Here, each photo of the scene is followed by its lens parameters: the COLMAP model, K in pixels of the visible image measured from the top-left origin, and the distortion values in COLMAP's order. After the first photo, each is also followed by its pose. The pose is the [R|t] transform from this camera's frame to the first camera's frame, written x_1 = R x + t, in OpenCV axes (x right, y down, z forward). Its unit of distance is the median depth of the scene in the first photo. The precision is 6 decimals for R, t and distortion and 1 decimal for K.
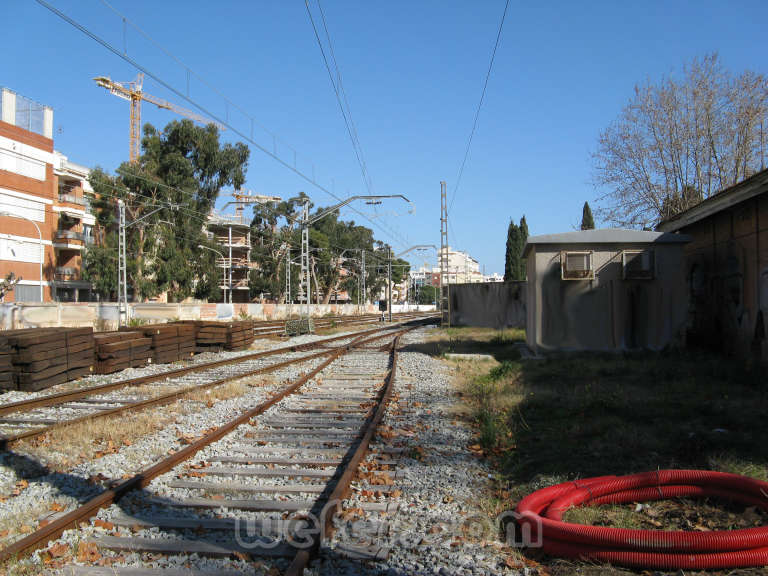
lens RADIAL K [[783.9, 0, 384.0], [0, 783.9, 288.0], [0, 0, 1]] dist [-0.192574, 0.207456]
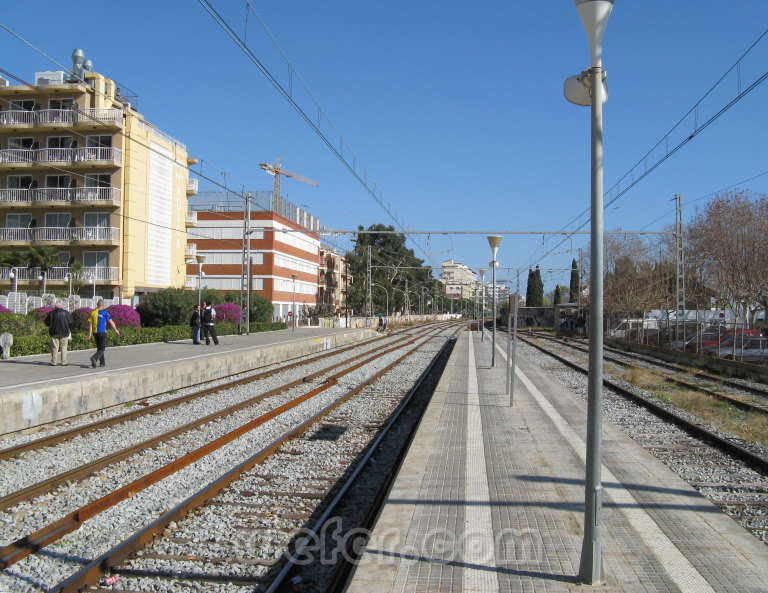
lens RADIAL K [[863.6, 0, 406.4], [0, 863.6, 299.2], [0, 0, 1]] dist [-0.222440, 0.280434]
pose [[0.998185, 0.015118, 0.058295, -0.305250], [-0.015601, 0.999847, 0.007848, -0.038499], [-0.058167, -0.008743, 0.998269, -1.219730]]
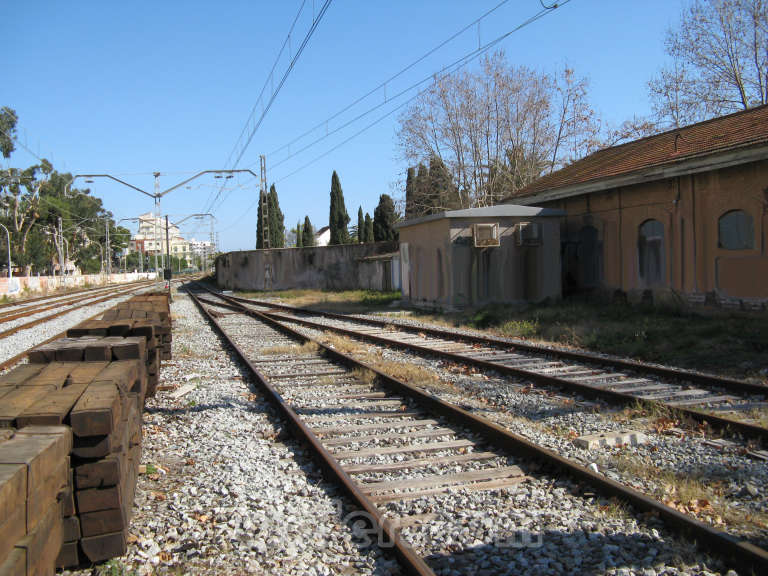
lens RADIAL K [[783.9, 0, 384.0], [0, 783.9, 288.0], [0, 0, 1]] dist [-0.192574, 0.207456]
pose [[0.923134, -0.039705, 0.382422, -0.120999], [0.022476, 0.998525, 0.049417, -0.003079], [-0.383820, -0.037023, 0.922665, -0.029374]]
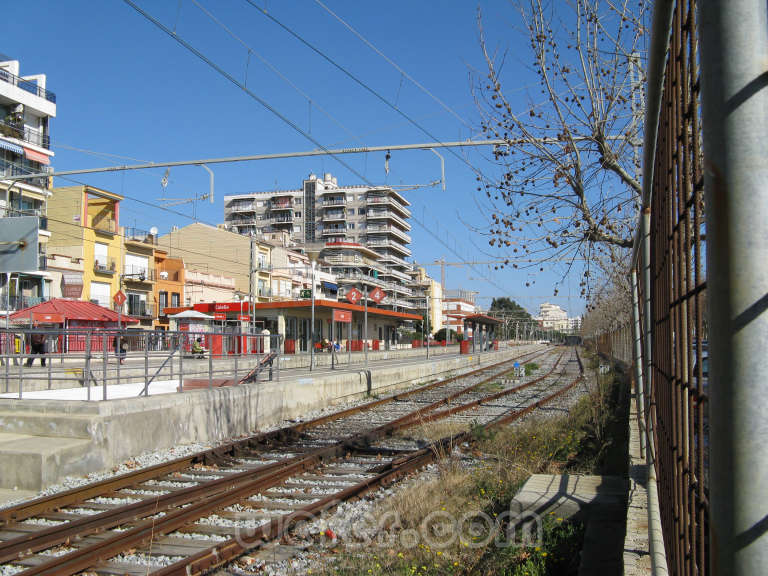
lens RADIAL K [[783.9, 0, 384.0], [0, 783.9, 288.0], [0, 0, 1]] dist [-0.192574, 0.207456]
pose [[0.994090, -0.020340, -0.106638, -0.429384], [0.014833, 0.998527, -0.052189, -0.052400], [0.107542, 0.050299, 0.992927, -3.185748]]
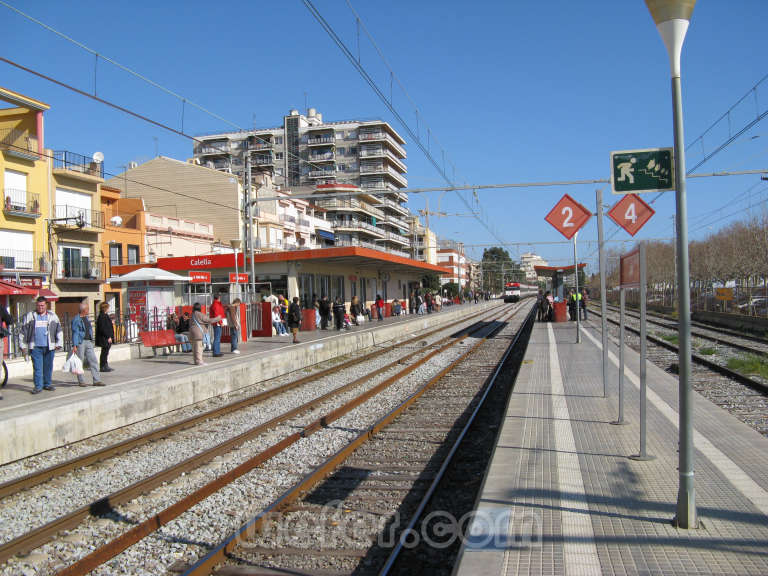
lens RADIAL K [[783.9, 0, 384.0], [0, 783.9, 288.0], [0, 0, 1]] dist [-0.192574, 0.207456]
pose [[0.996688, -0.038554, -0.071599, -0.524019], [0.039209, 0.999201, 0.007767, -0.058917], [0.071242, -0.010548, 0.997403, -2.911800]]
